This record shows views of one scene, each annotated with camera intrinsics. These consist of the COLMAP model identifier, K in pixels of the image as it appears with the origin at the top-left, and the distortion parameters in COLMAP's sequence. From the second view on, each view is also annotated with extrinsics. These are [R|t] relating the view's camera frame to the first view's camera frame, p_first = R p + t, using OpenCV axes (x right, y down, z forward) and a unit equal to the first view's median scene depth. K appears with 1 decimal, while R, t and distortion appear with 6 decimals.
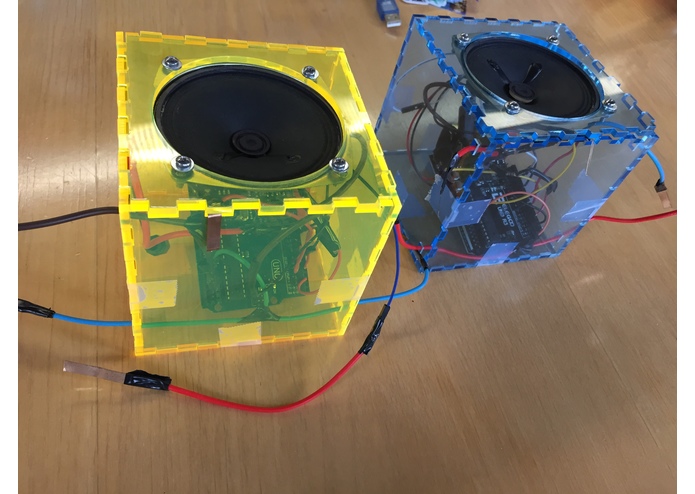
lens RADIAL K [[577.7, 0, 342.1], [0, 577.7, 245.2], [0, 0, 1]] dist [-0.004176, -0.000896]
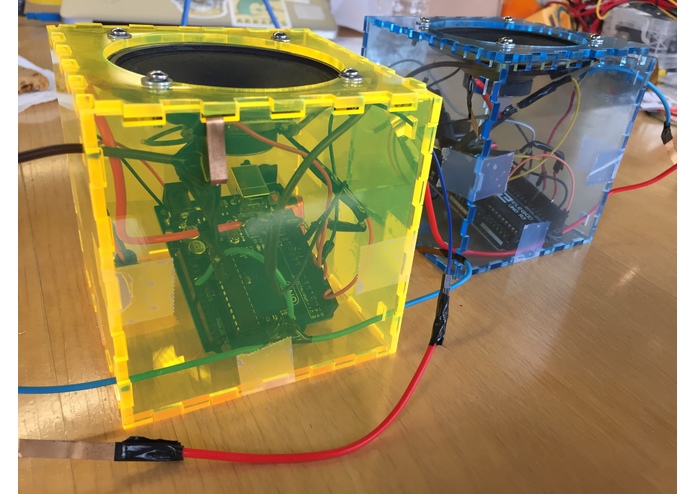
lens RADIAL K [[577.7, 0, 346.1], [0, 577.7, 249.9], [0, 0, 1]] dist [-0.004176, -0.000896]
pose [[0.962530, -0.230371, 0.143053, -0.143071], [0.264037, 0.916414, -0.300782, 0.251440], [-0.061804, 0.327283, 0.942903, 0.254494]]
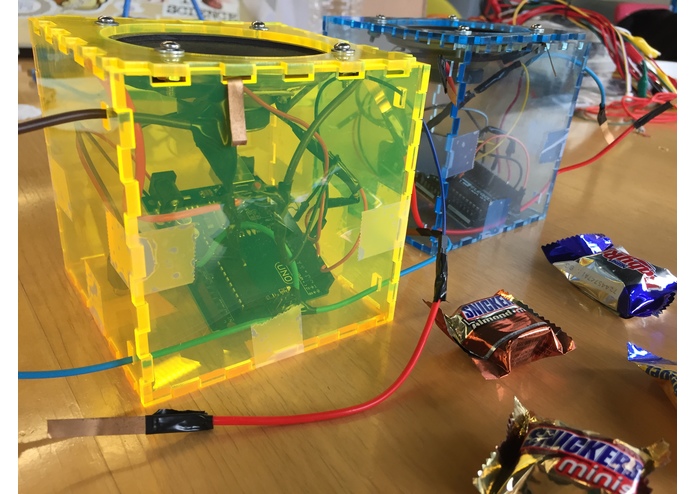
lens RADIAL K [[577.7, 0, 346.9], [0, 577.7, 252.7], [0, 0, 1]] dist [-0.004176, -0.000896]
pose [[0.916172, -0.294110, 0.272266, -0.251848], [0.371750, 0.877470, -0.303065, 0.300462], [-0.149771, 0.378875, 0.913248, 0.263209]]
